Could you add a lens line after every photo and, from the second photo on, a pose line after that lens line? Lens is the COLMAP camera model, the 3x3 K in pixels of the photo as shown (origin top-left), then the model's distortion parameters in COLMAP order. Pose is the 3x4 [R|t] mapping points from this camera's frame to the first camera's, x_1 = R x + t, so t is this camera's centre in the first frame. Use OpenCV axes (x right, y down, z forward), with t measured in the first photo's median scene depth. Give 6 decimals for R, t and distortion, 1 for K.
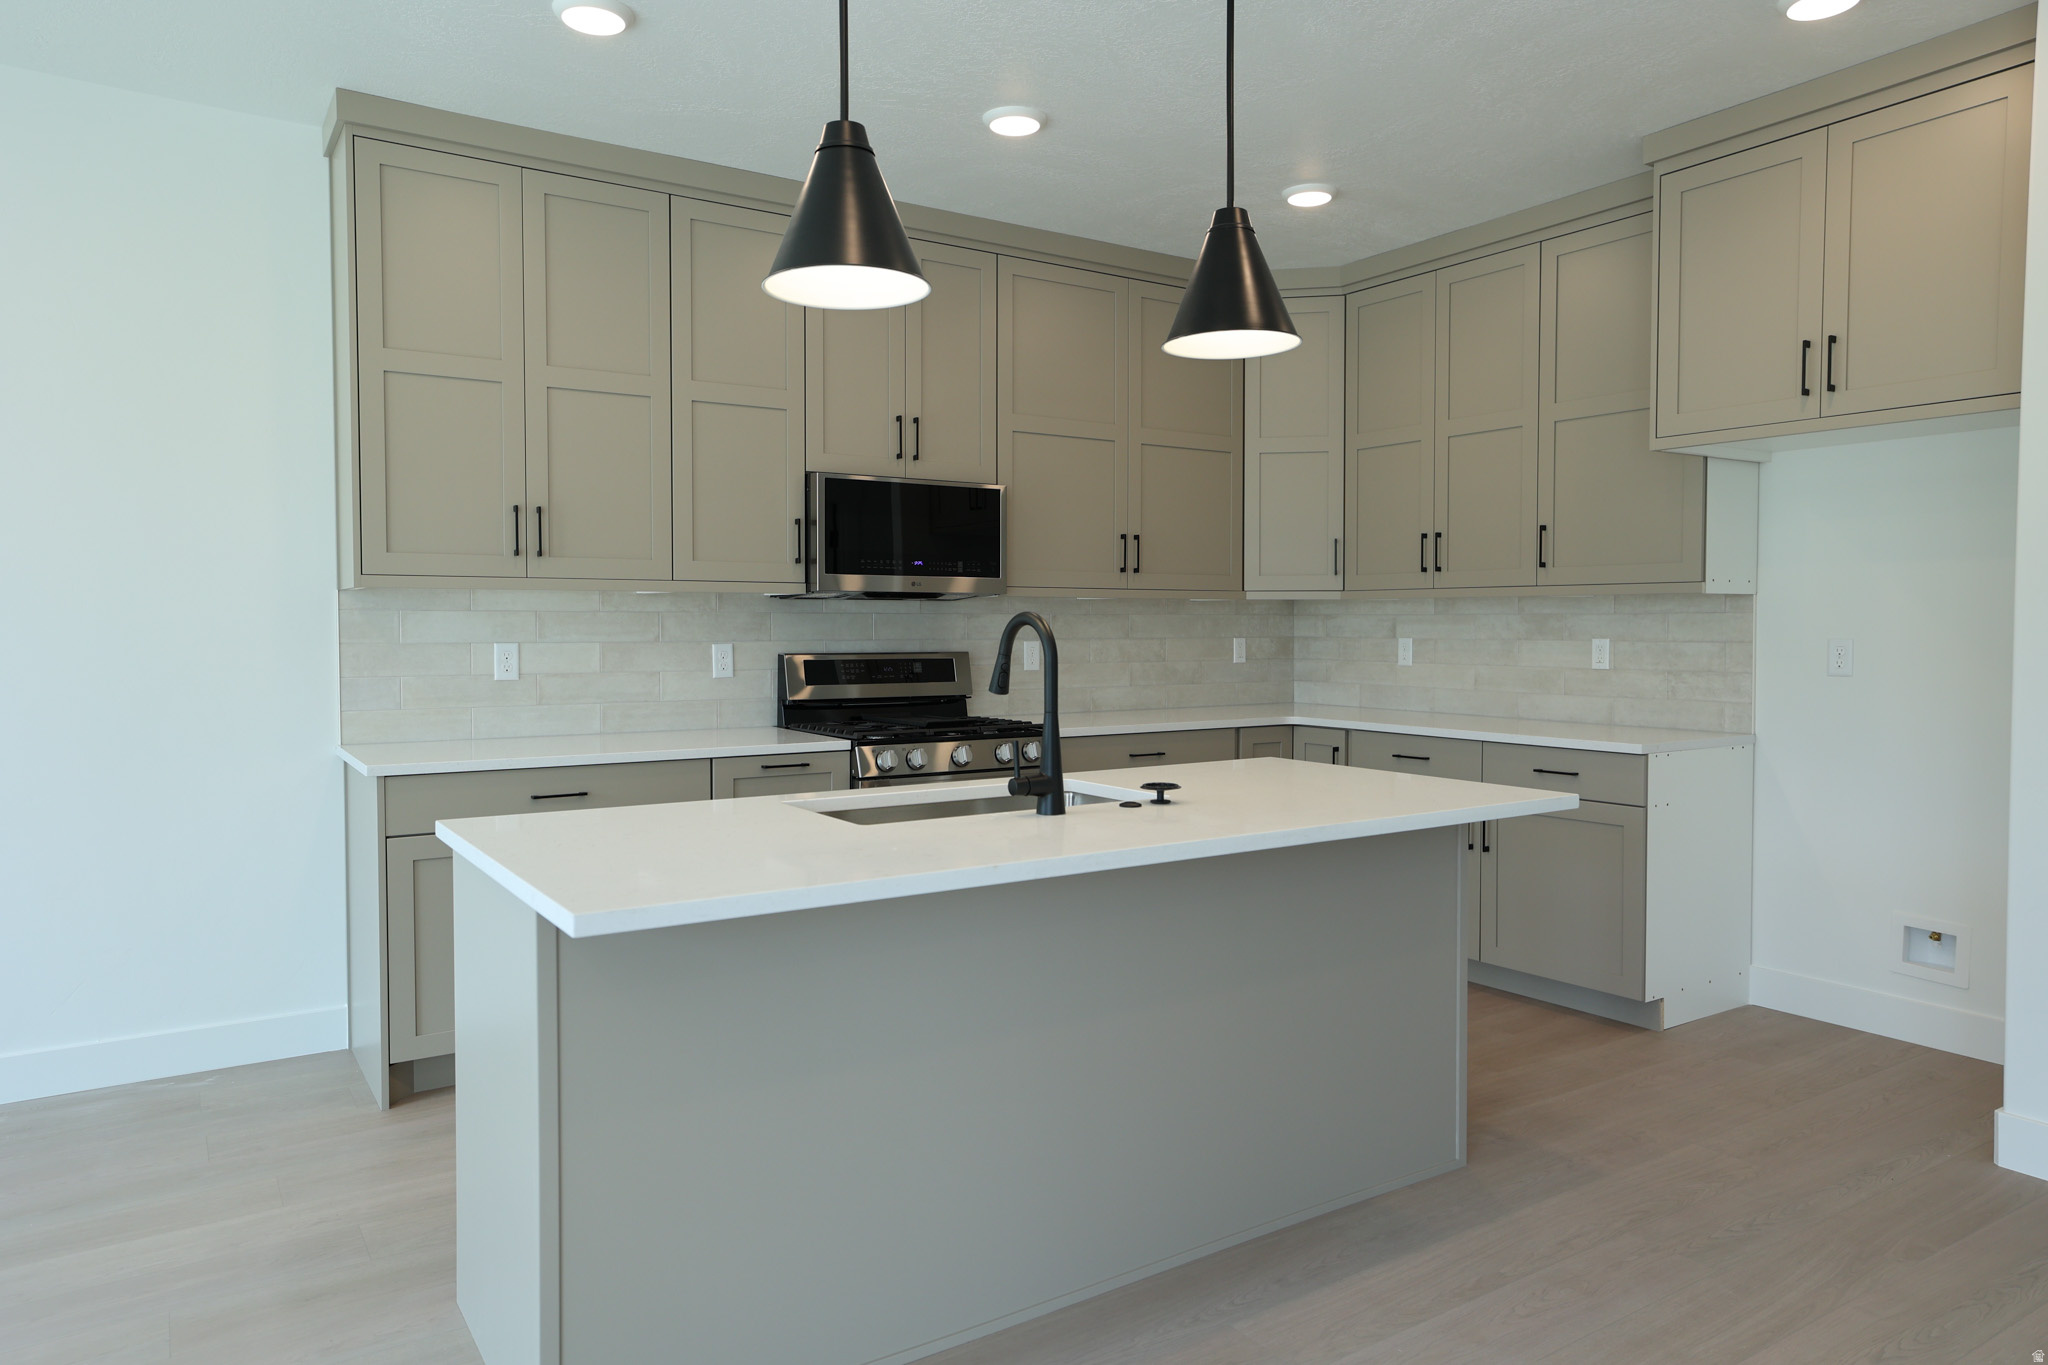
lens RADIAL K [[1324.7, 0, 1024.0], [0, 1324.7, 682.5], [0, 0, 1]] dist [0.003033, -0.001348]
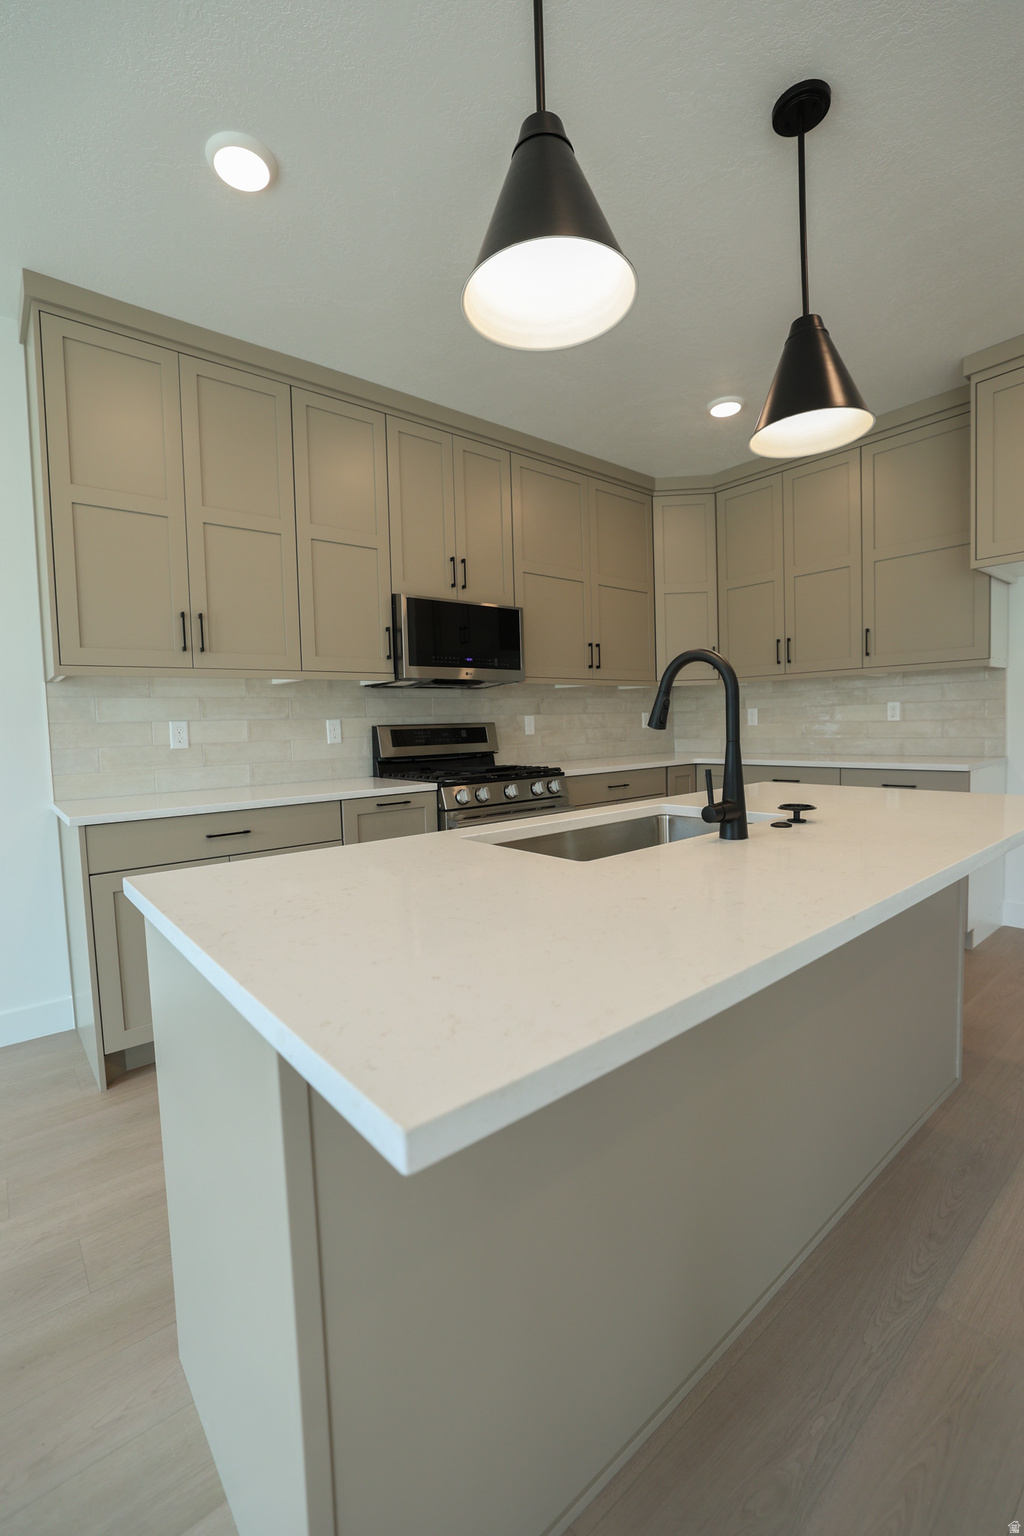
lens RADIAL K [[659.1, 0, 500.7], [0, 659.1, 773.6], [0, 0, 1]] dist [-0.037004, 0.000868]
pose [[0.994810, -0.038107, 0.094340, -0.122189], [0.035536, 0.998954, 0.028776, 0.015187], [-0.095338, -0.025274, 0.995124, 0.289853]]
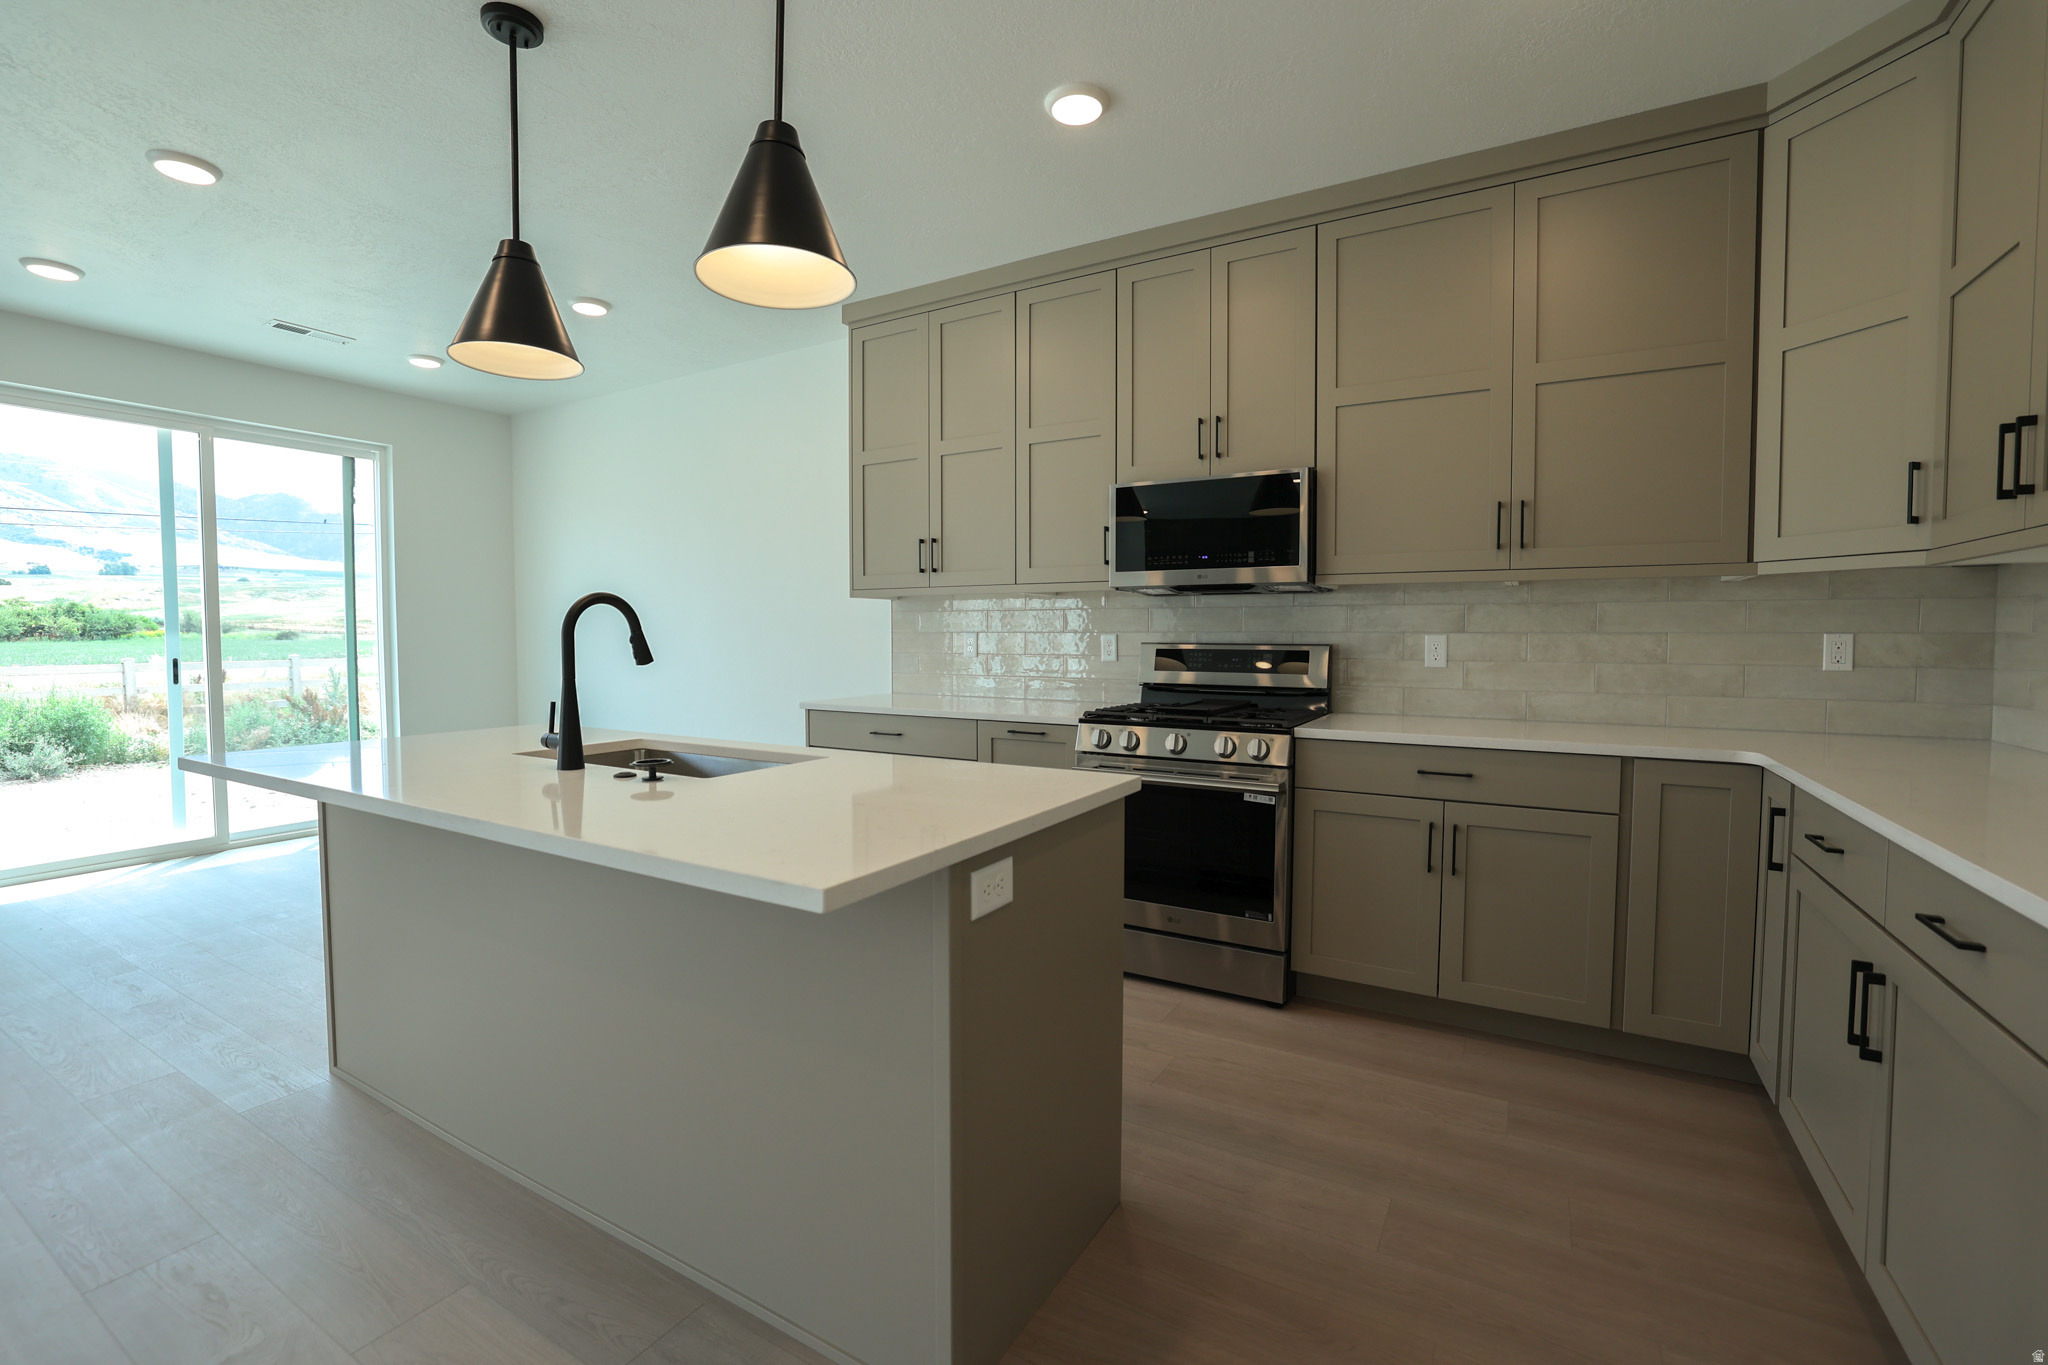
lens RADIAL K [[878.8, 0, 1024.3], [0, 878.8, 678.5], [0, 0, 1]] dist [-0.037004, 0.000868]
pose [[0.440602, 0.046411, -0.896502, 0.495134], [-0.039833, 0.998690, 0.032125, -0.011440], [0.896818, 0.021556, 0.441873, 0.587959]]
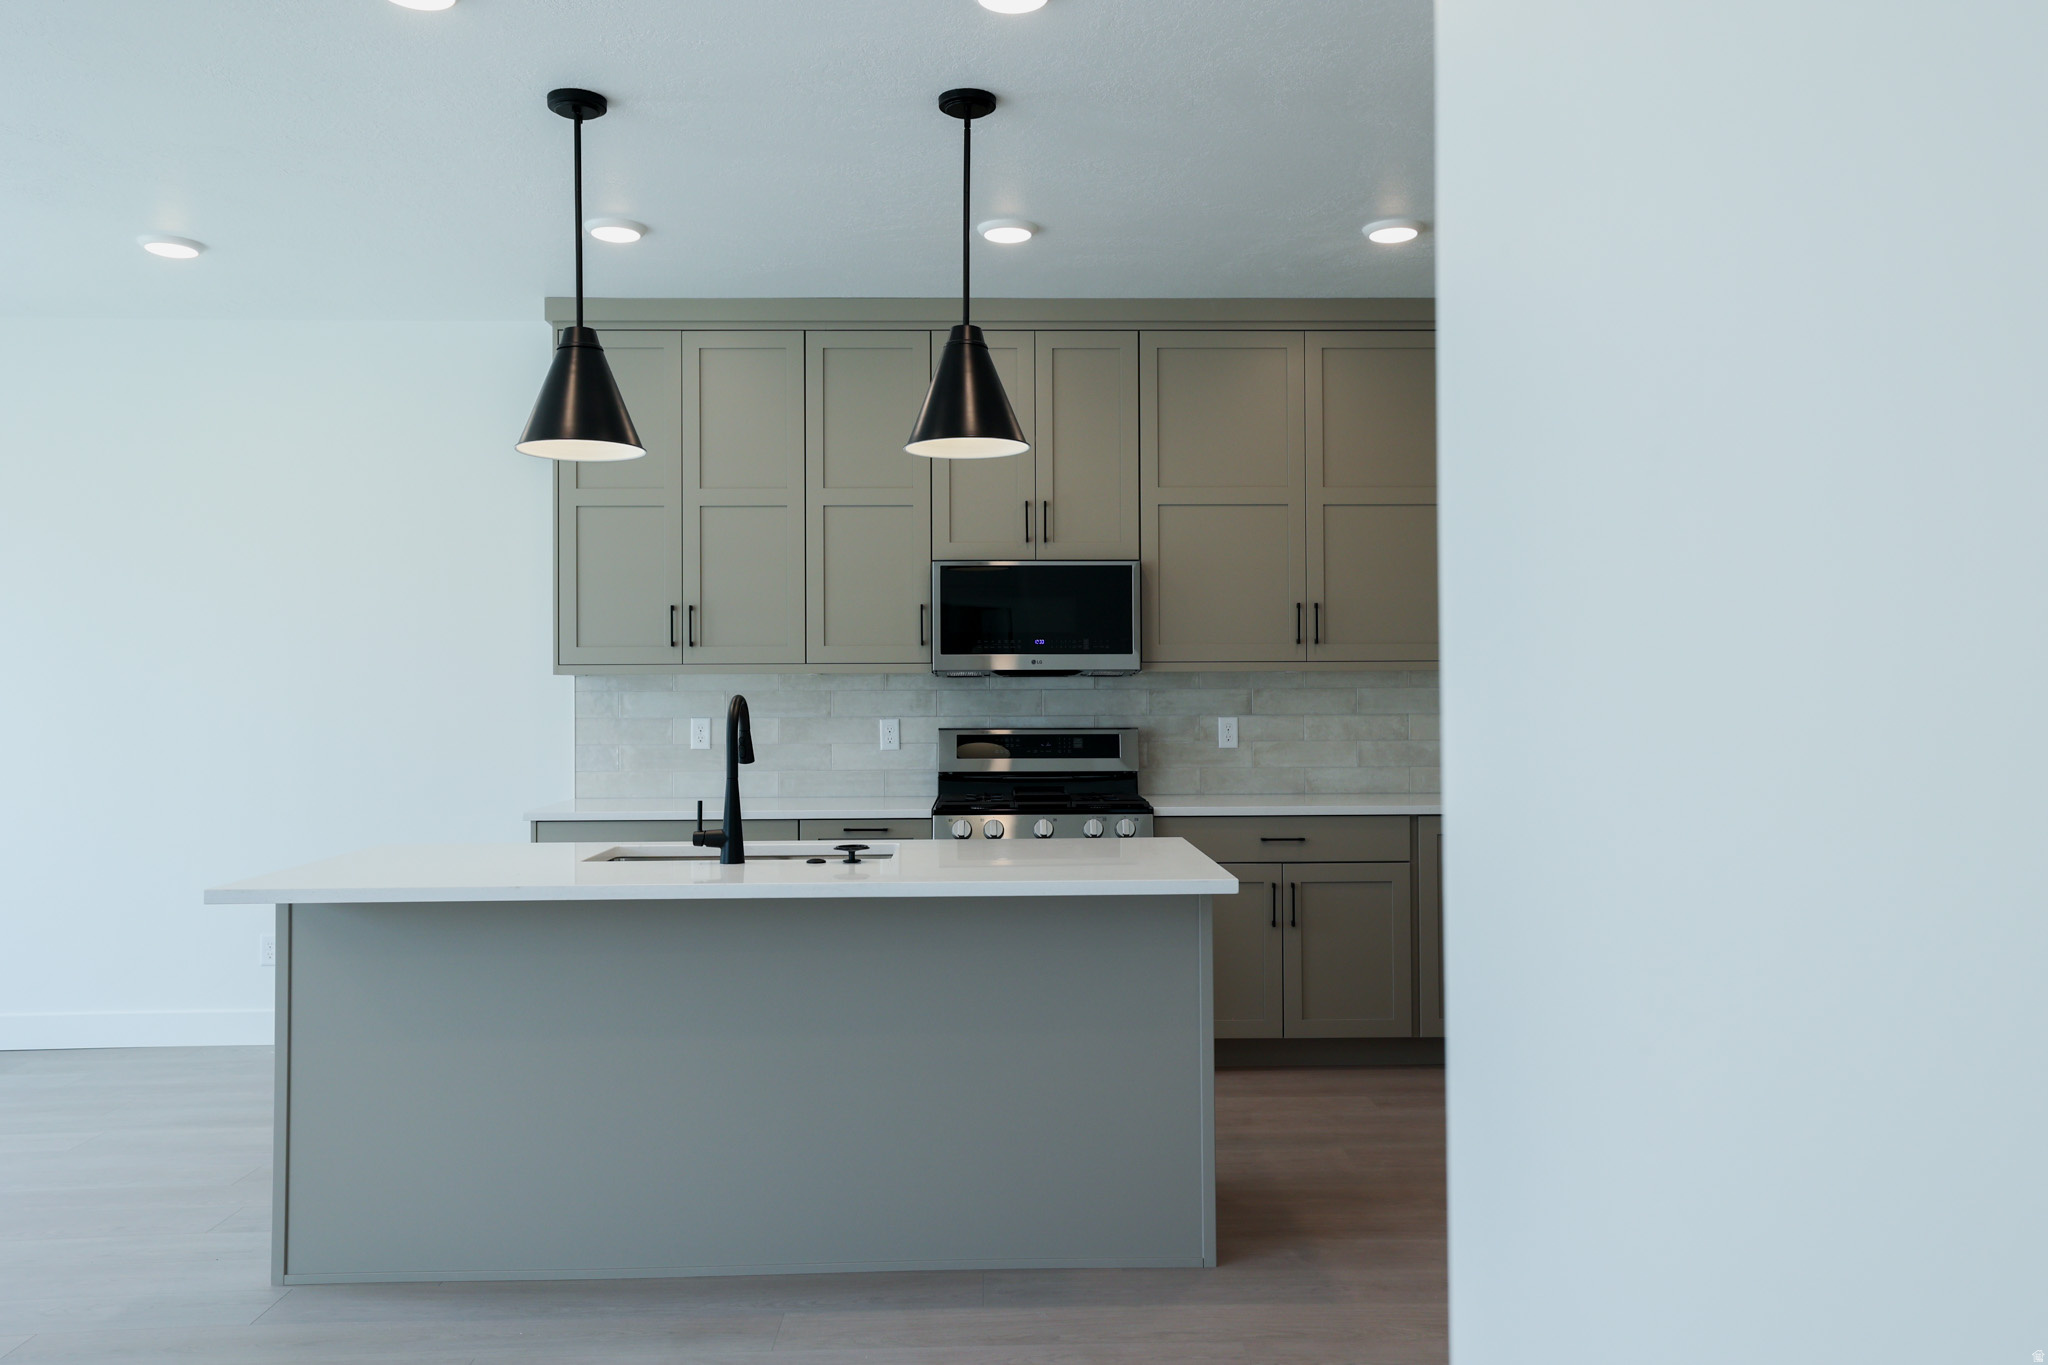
lens RADIAL K [[1567.3, 0, 1024.0], [0, 1567.3, 682.5], [0, 0, 1]] dist [0.002183, 0.000259]
pose [[0.846693, -0.008662, -0.532011, 0.577473], [-0.017994, 0.998829, -0.044901, -0.003535], [0.531777, 0.047590, 0.845546, -0.039159]]
